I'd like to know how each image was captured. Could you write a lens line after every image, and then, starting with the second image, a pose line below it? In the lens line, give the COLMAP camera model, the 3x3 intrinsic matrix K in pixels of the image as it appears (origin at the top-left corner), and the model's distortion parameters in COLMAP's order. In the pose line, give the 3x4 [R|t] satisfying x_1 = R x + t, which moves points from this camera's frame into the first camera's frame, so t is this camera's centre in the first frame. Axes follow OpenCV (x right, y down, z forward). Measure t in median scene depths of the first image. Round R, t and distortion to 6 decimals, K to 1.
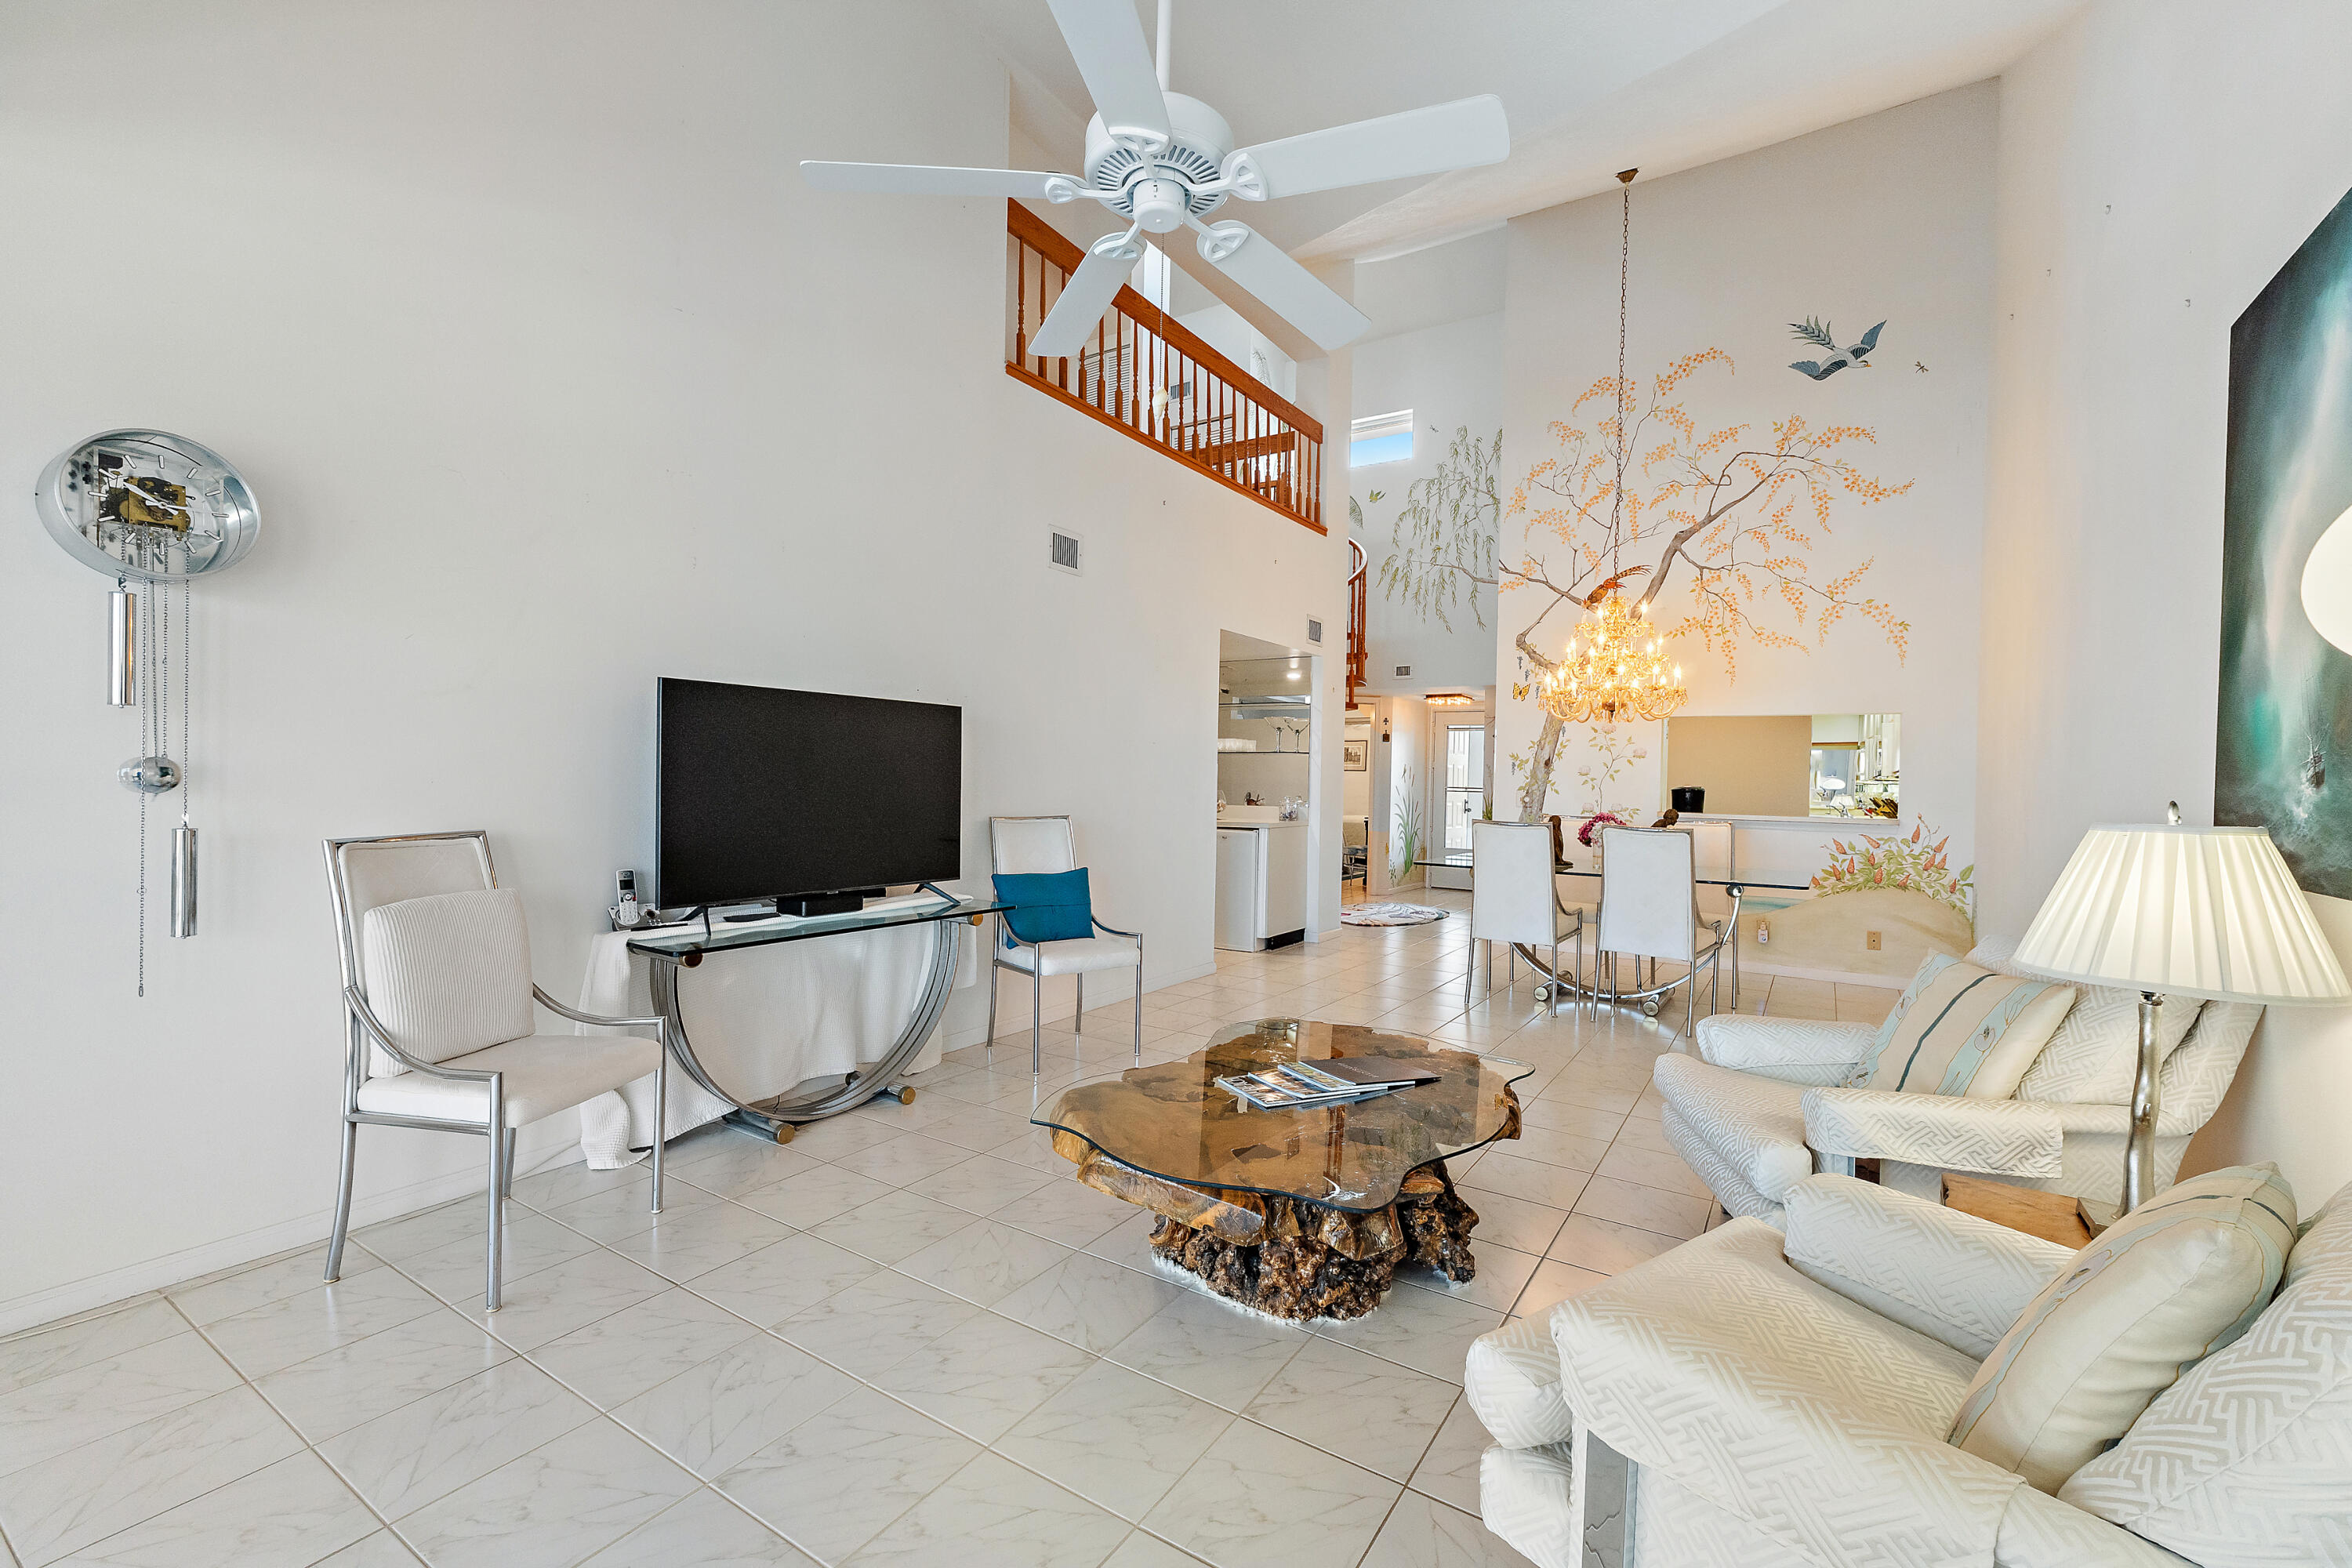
lens RADIAL K [[983.3, 0, 1192.1], [0, 983.3, 787.9], [0, 0, 1]] dist [0.008824, -0.000966]
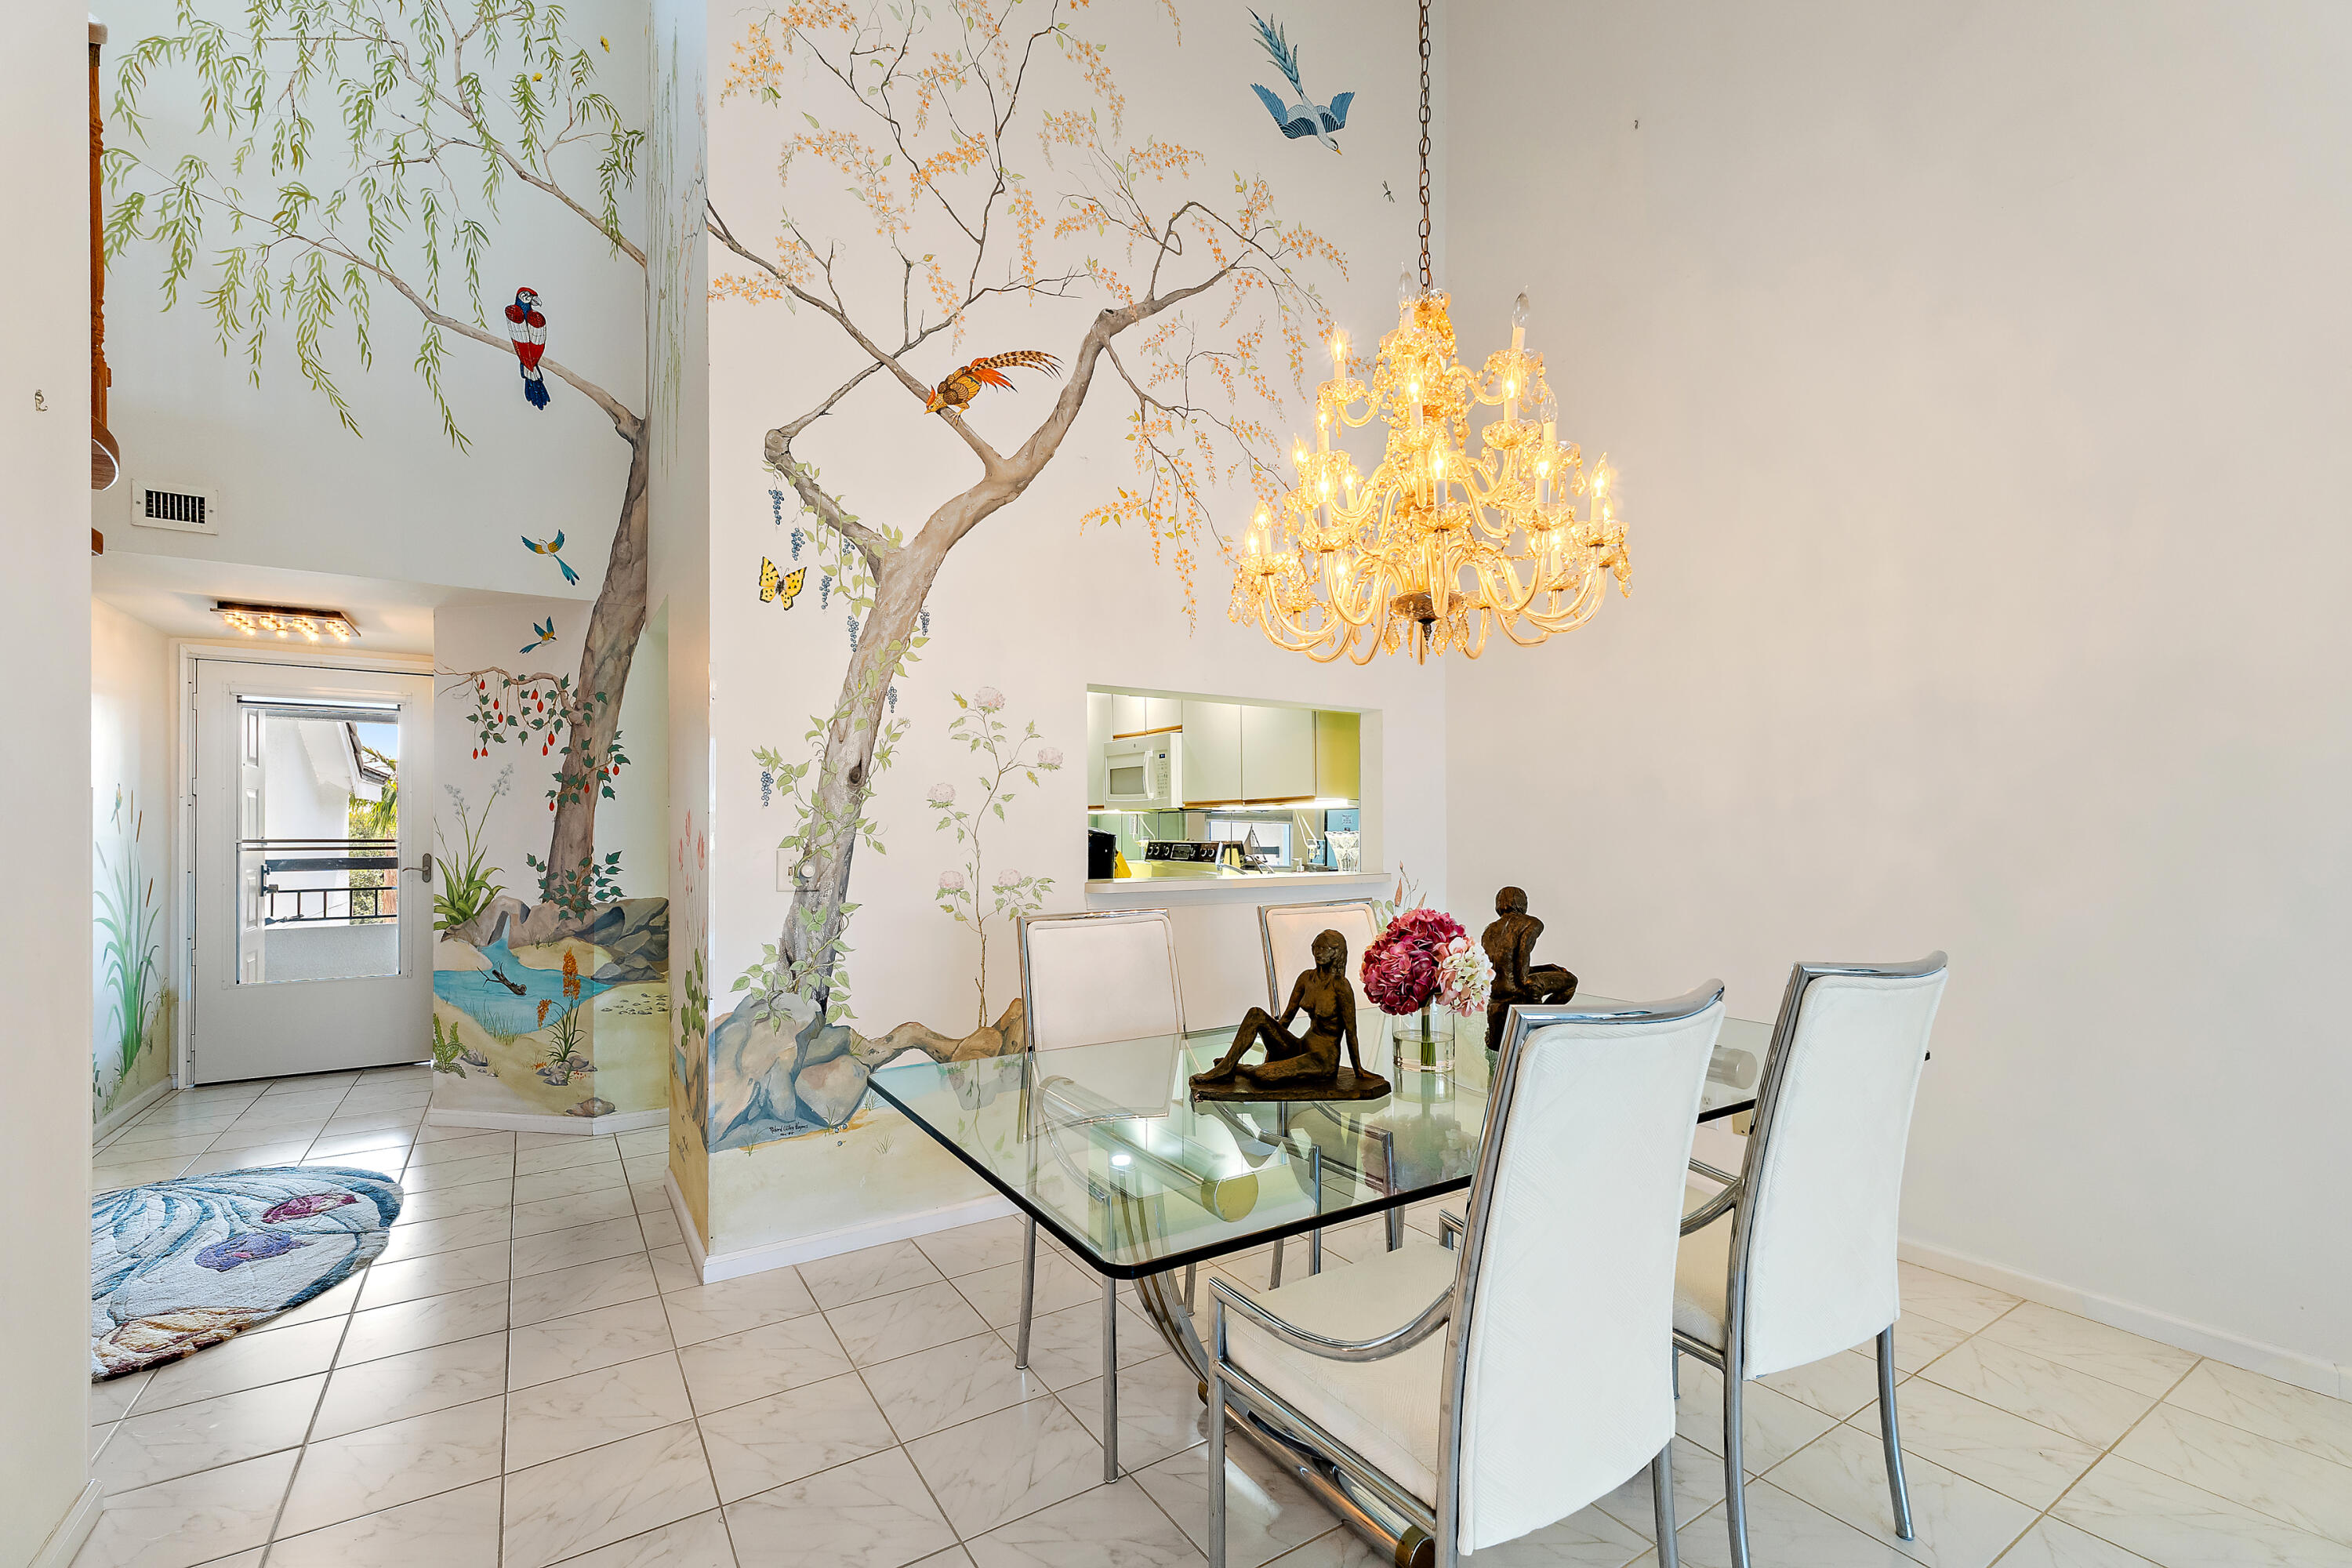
lens RADIAL K [[1006.1, 0, 1190.4], [0, 1006.1, 826.1], [0, 0, 1]] dist [0.009572, -0.000728]
pose [[0.408689, -0.017949, 0.912497, 0.046064], [0.018119, 0.999769, 0.011550, -0.007397], [-0.912494, 0.011813, 0.408920, 0.713451]]
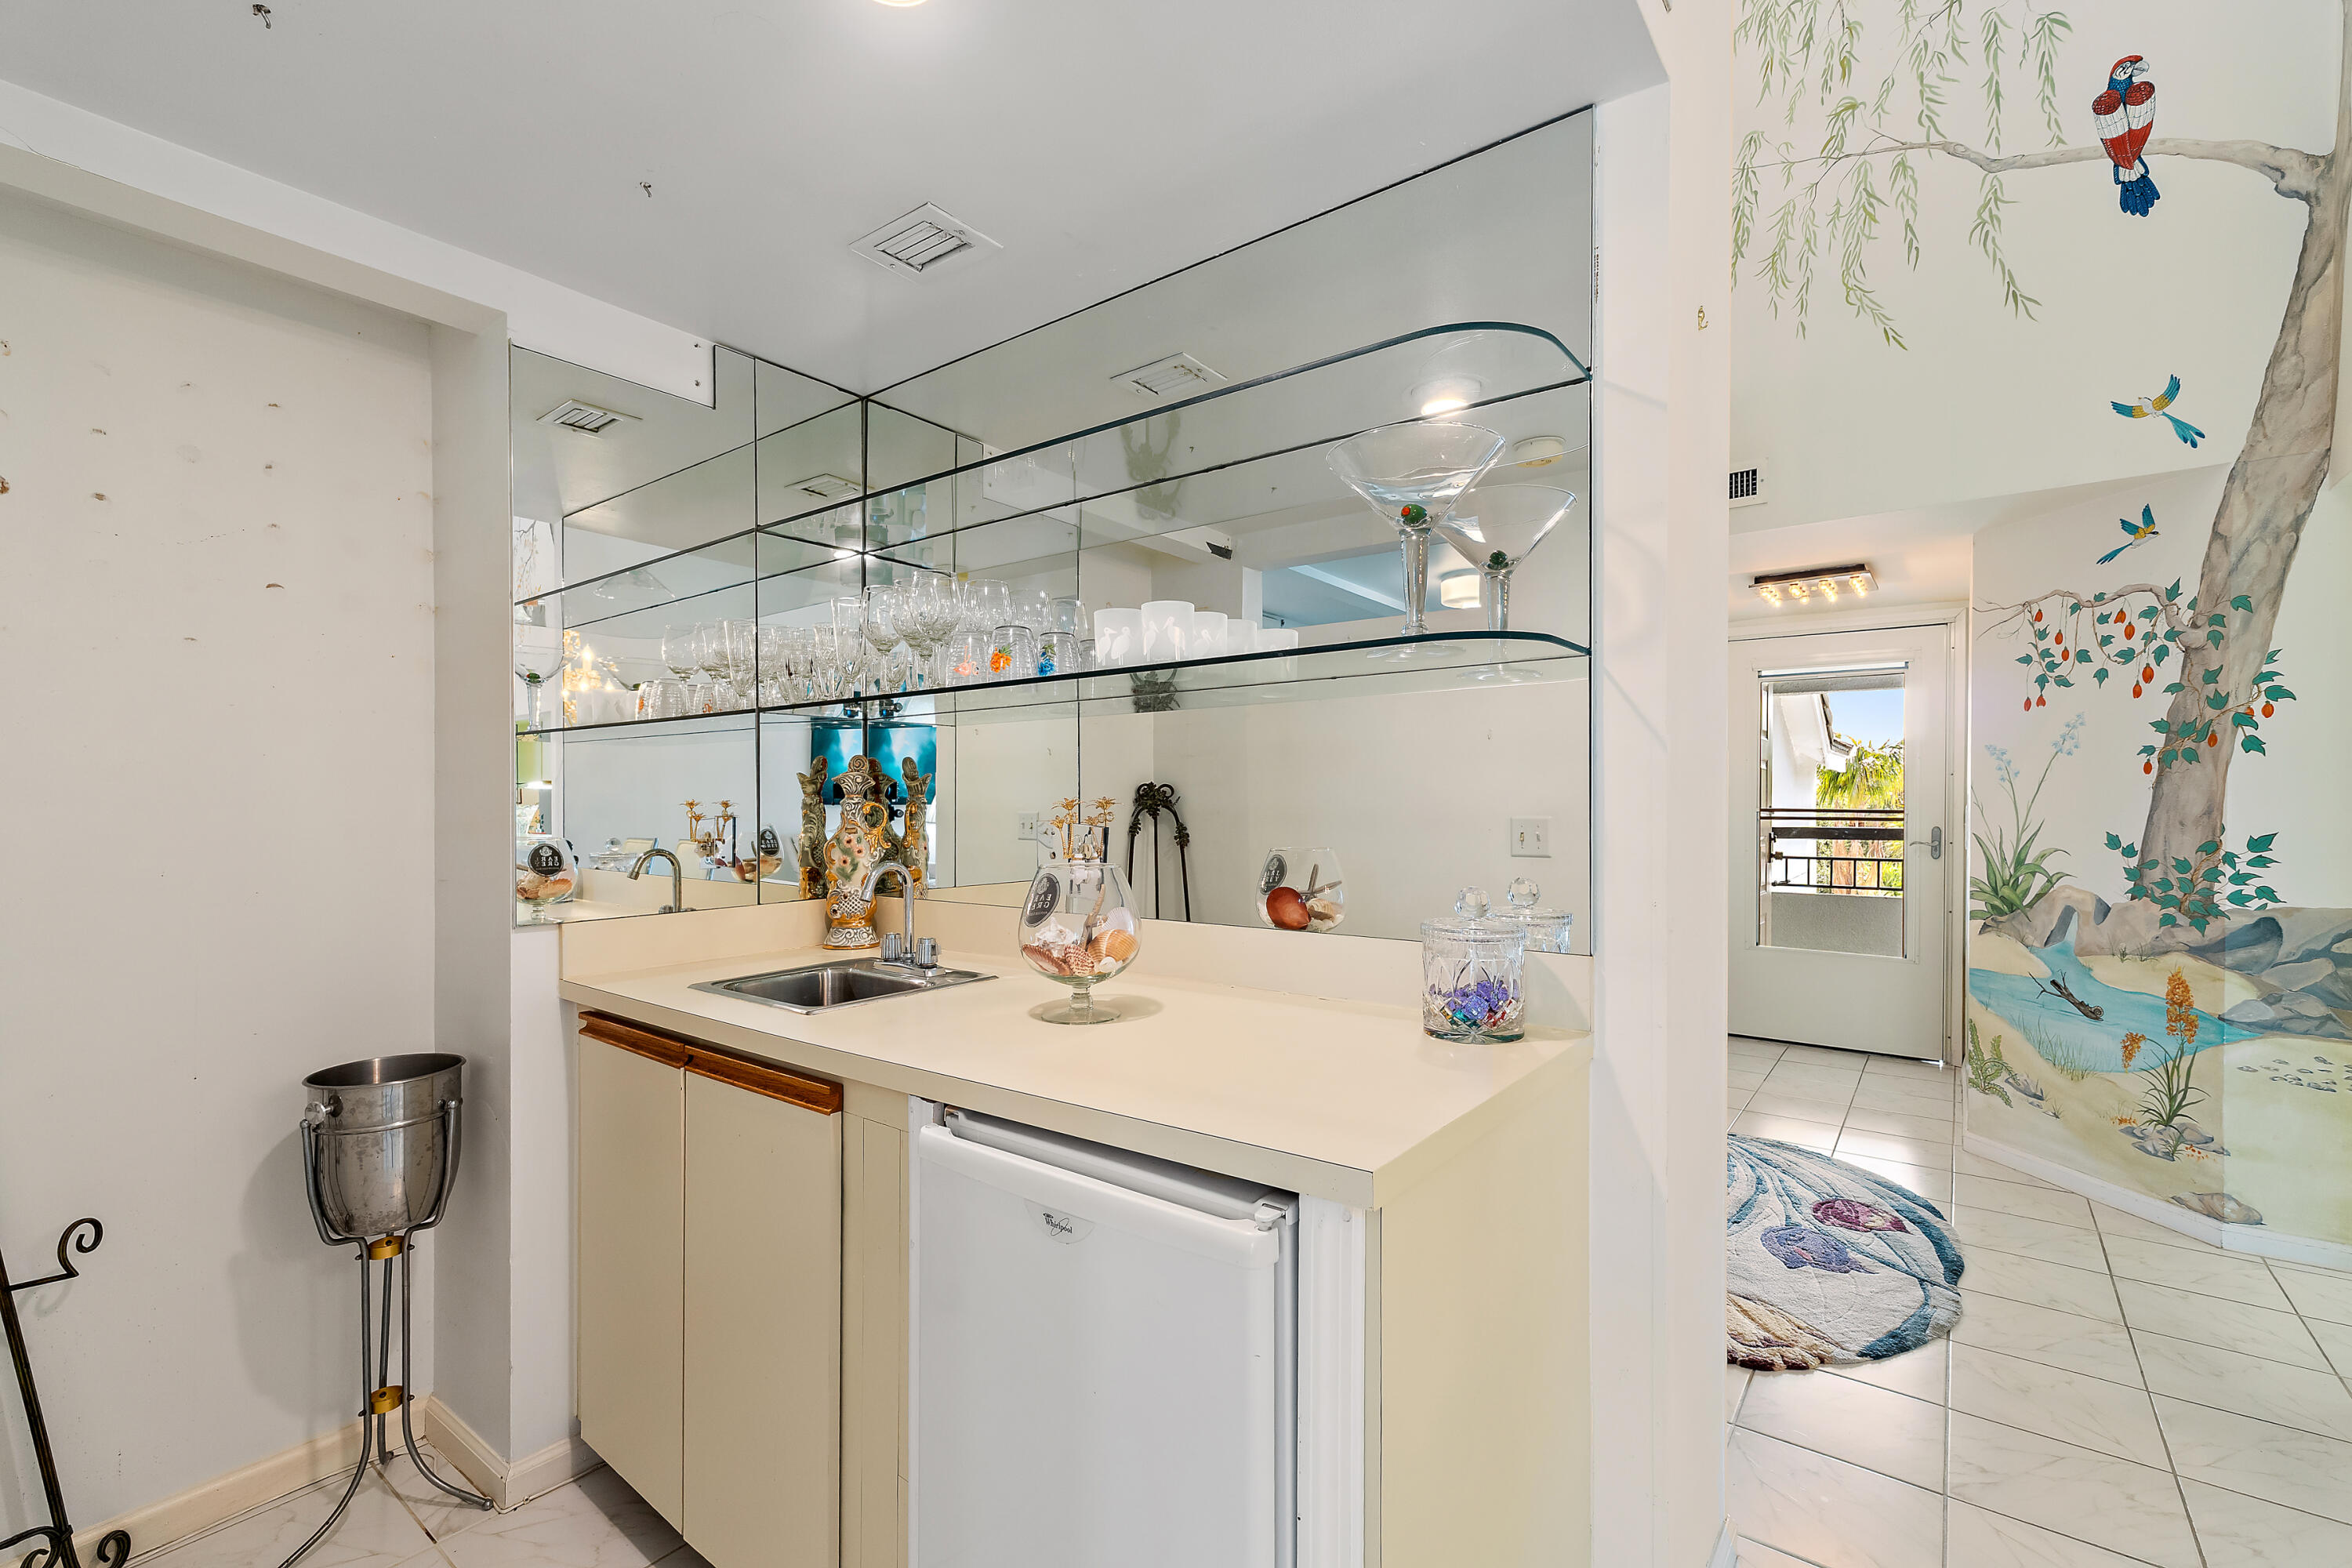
lens RADIAL K [[1015.7, 0, 1184.4], [0, 1015.7, 805.5], [0, 0, 1]] dist [0.007925, -0.000218]
pose [[0.996475, -0.017100, -0.082125, 0.062121], [0.016811, 0.999850, -0.004201, -0.007900], [0.082184, 0.002806, 0.996613, 0.827678]]
